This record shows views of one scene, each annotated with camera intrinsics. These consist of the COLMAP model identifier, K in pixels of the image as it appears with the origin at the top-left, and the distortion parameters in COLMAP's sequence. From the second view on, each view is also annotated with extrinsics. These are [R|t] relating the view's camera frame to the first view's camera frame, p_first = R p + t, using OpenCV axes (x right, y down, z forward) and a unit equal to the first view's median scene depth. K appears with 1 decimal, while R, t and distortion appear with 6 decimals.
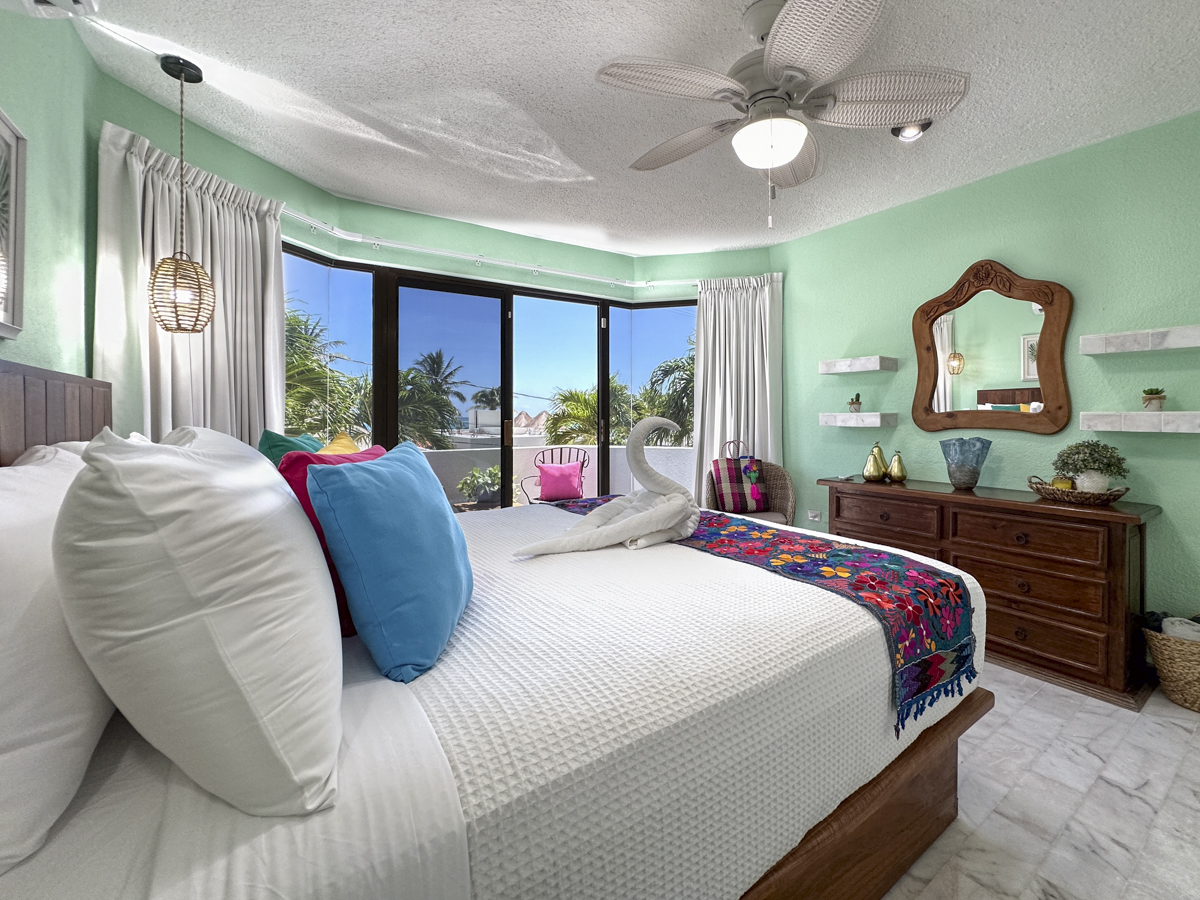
lens RADIAL K [[522.2, 0, 633.1], [0, 522.2, 416.7], [0, 0, 1]] dist [-0.001032, 0.000042]
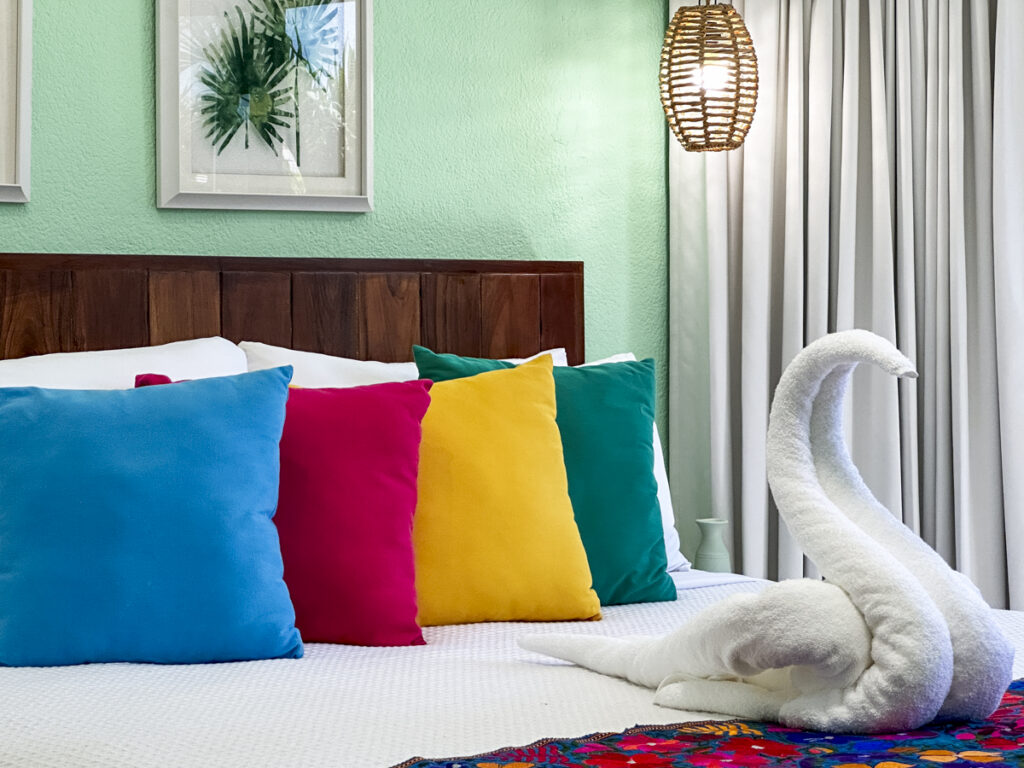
lens RADIAL K [[2351.5, 0, 512.0], [0, 2351.5, 384.0], [0, 0, 1]] dist [0.048892, 0.285004]
pose [[0.043253, 0.030415, -0.998601, 0.955030], [0.001575, 0.999533, 0.030512, -0.006465], [0.999063, -0.002892, 0.043185, 0.508941]]
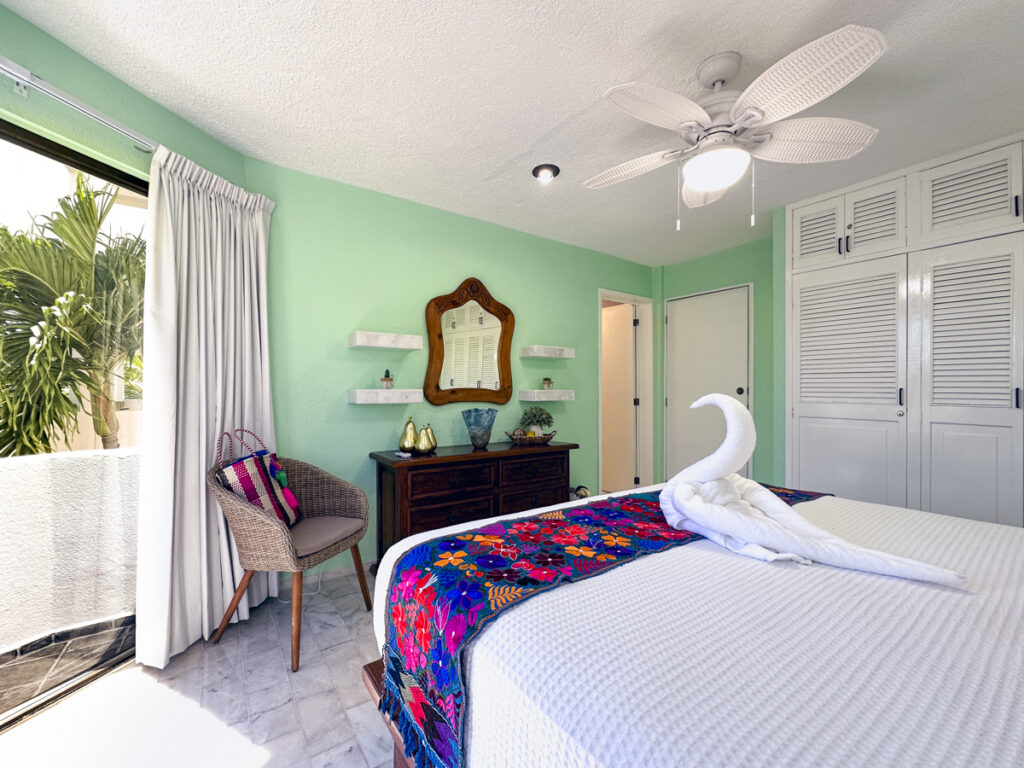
lens RADIAL K [[431.8, 0, 512.0], [0, 431.8, 384.0], [0, 0, 1]] dist [-0.001307, -0.000040]
pose [[0.014516, 0.015701, 0.999771, -0.476479], [0.001665, 0.999875, -0.015727, -0.005341], [-0.999893, 0.001893, 0.014488, 0.933544]]
